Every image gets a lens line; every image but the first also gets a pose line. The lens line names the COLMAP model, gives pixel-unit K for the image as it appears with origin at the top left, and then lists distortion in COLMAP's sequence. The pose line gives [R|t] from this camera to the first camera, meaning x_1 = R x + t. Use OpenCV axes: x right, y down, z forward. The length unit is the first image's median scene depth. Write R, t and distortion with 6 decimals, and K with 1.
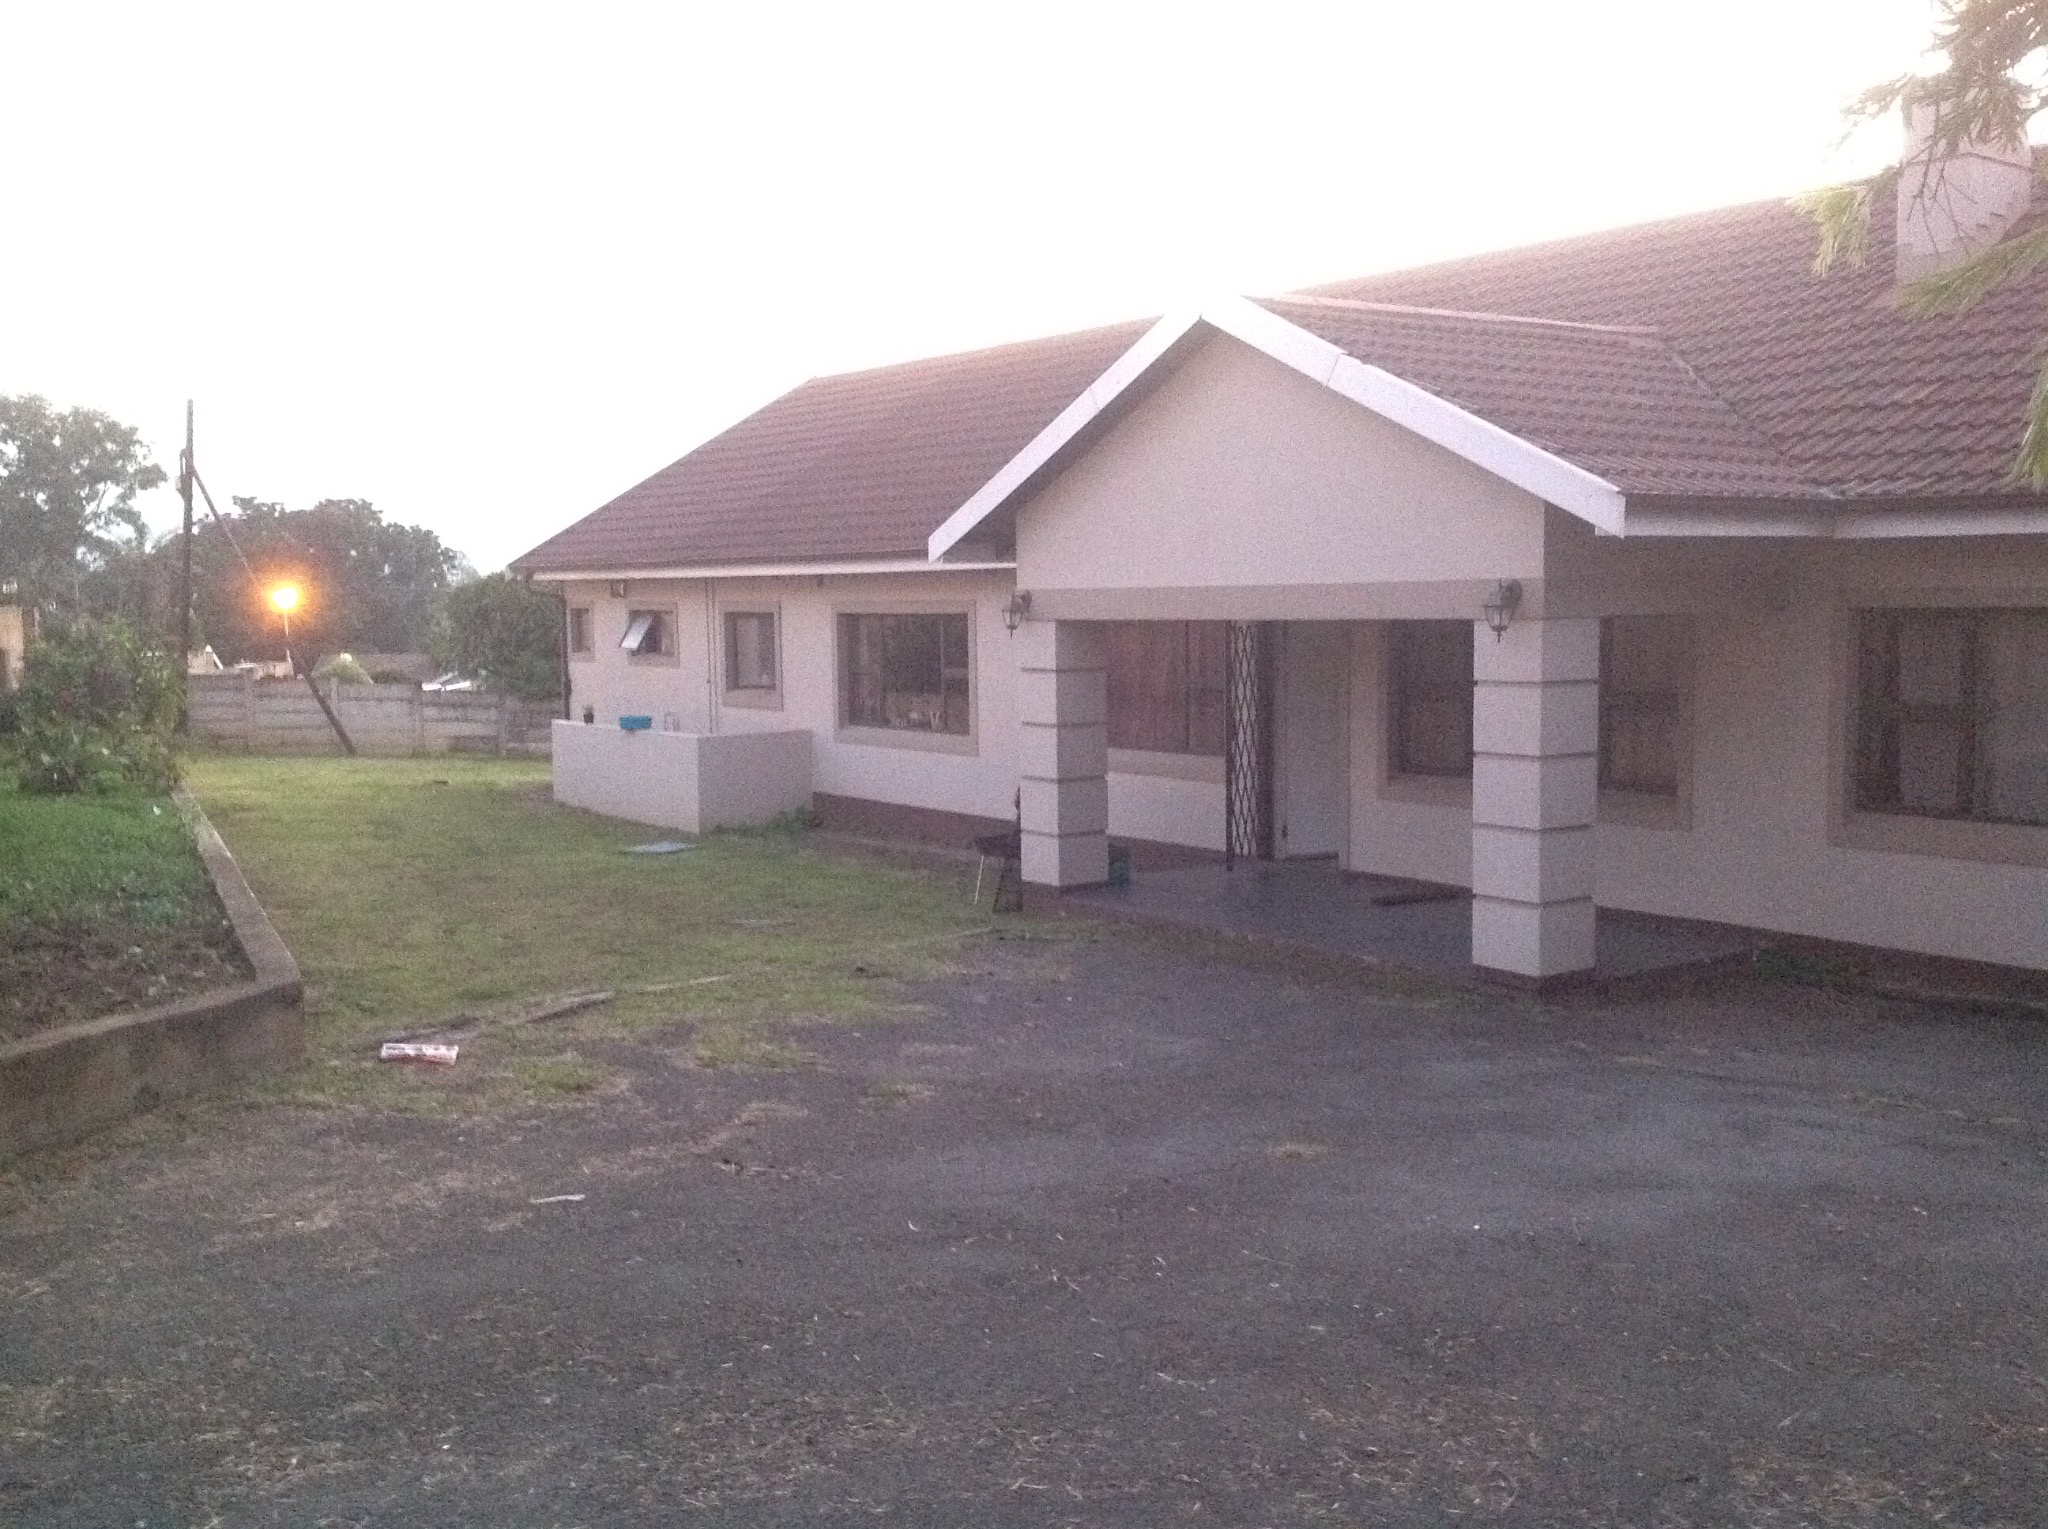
lens RADIAL K [[1978.7, 0, 1024.0], [0, 1978.7, 764.5], [0, 0, 1]] dist [0.189067, -0.467359]
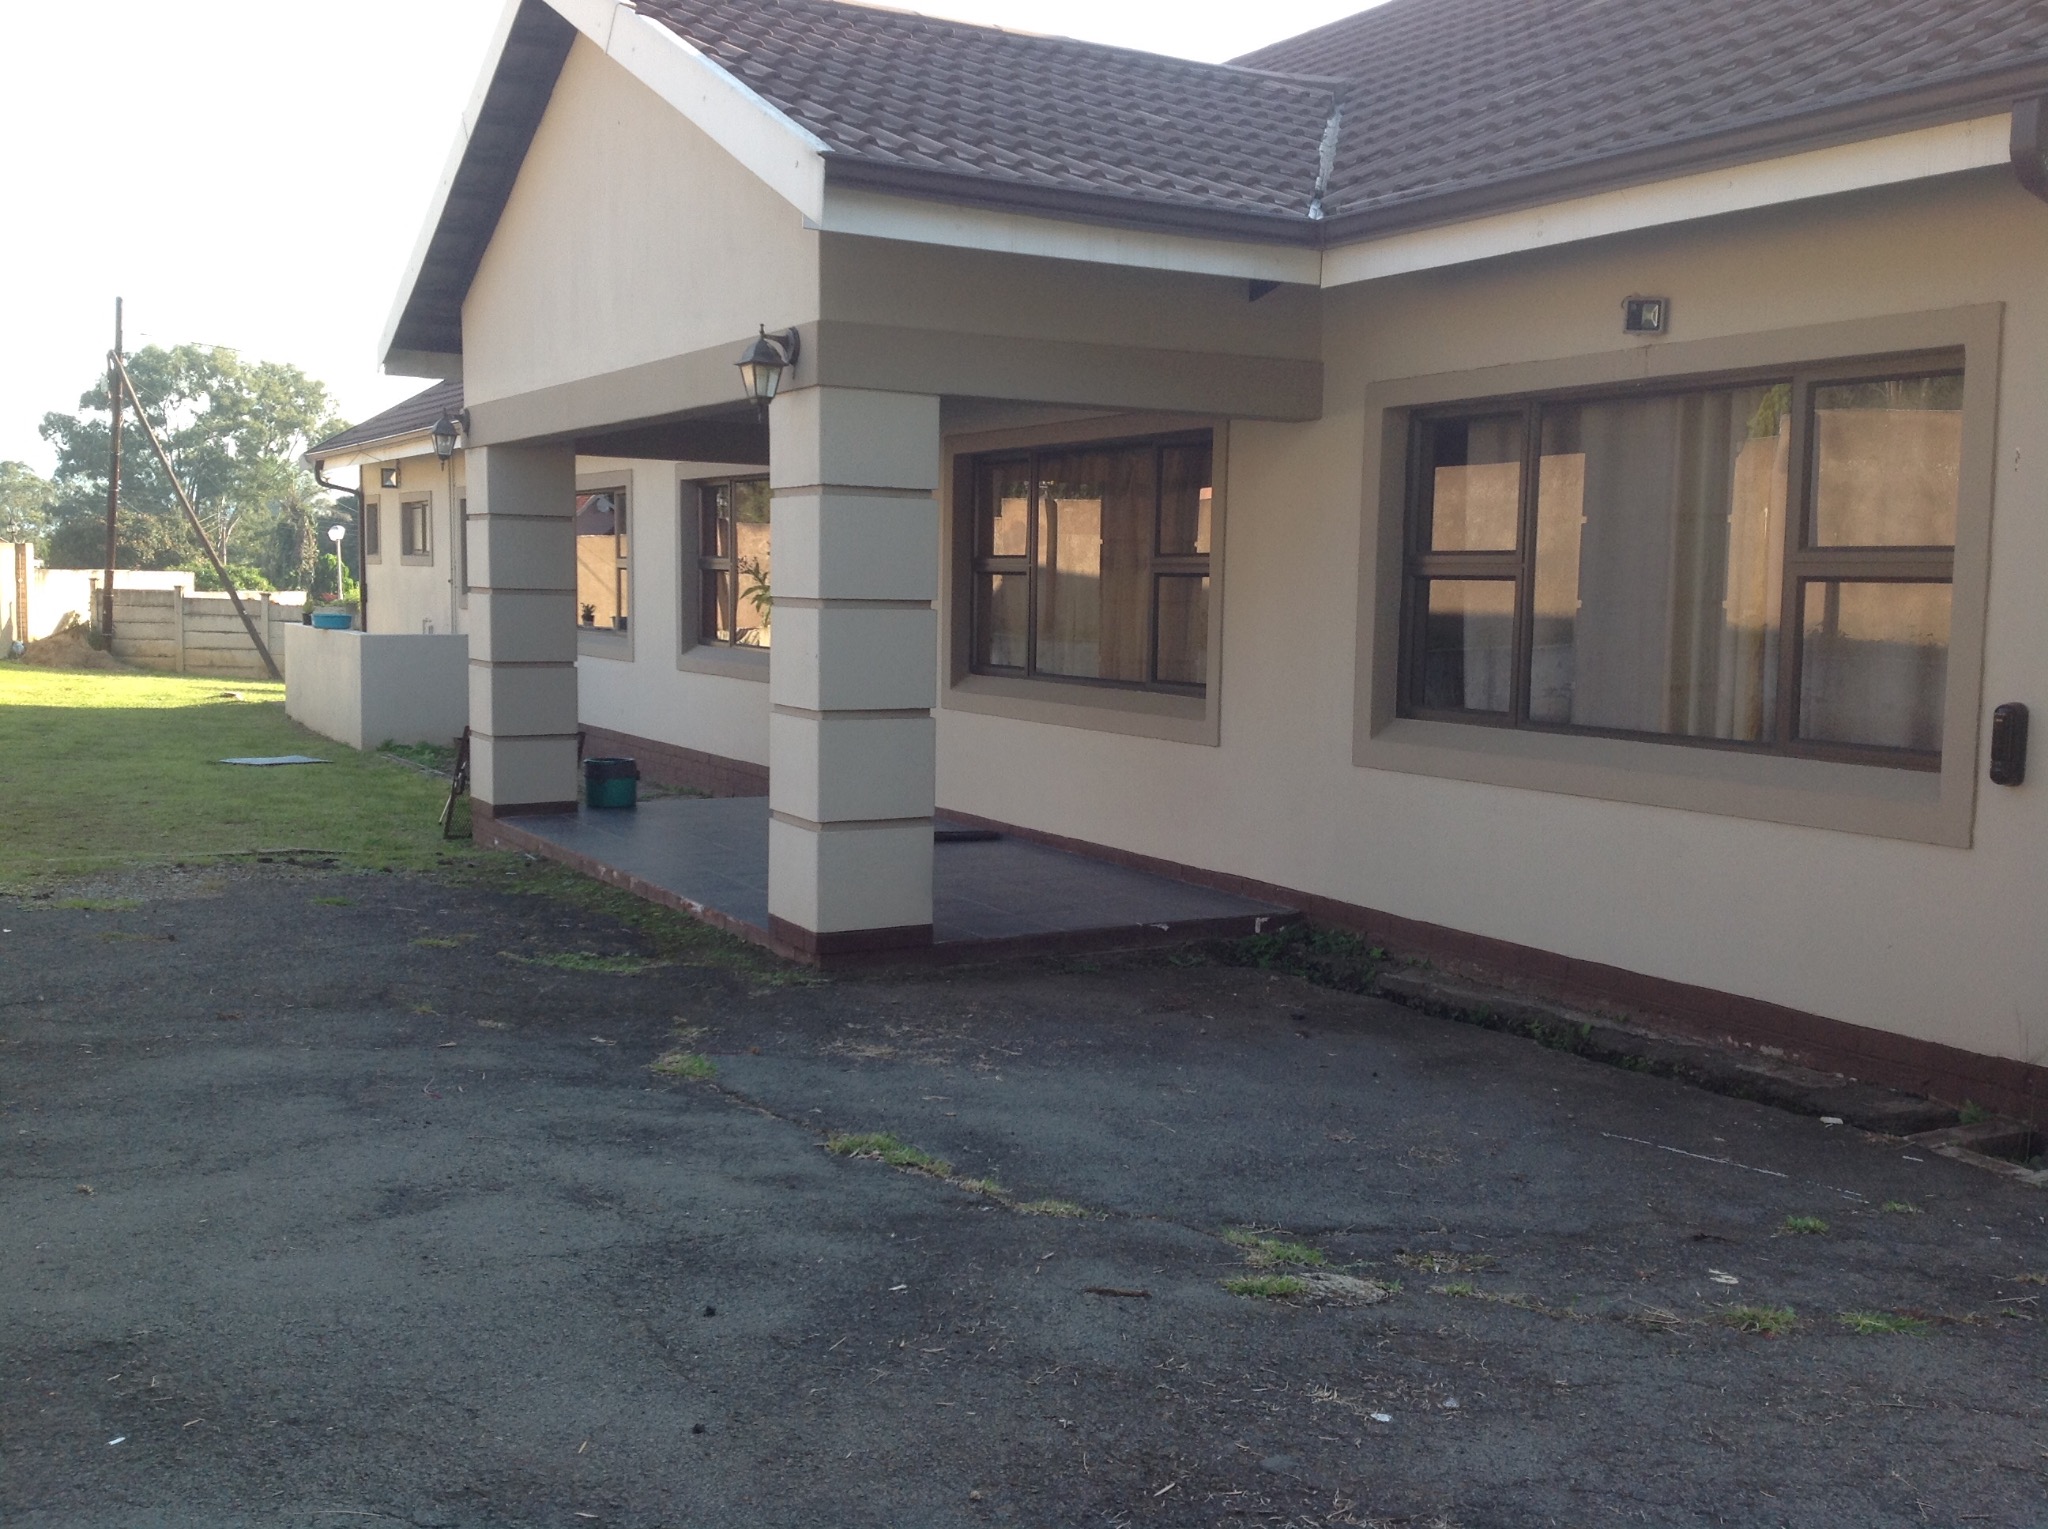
lens RADIAL K [[1978.7, 0, 1024.0], [0, 1978.7, 764.5], [0, 0, 1]] dist [0.189067, -0.467359]
pose [[0.994437, 0.039573, -0.097622, 0.351767], [-0.038684, 0.999191, 0.010989, 0.036537], [0.097978, -0.007152, 0.995163, 0.318237]]
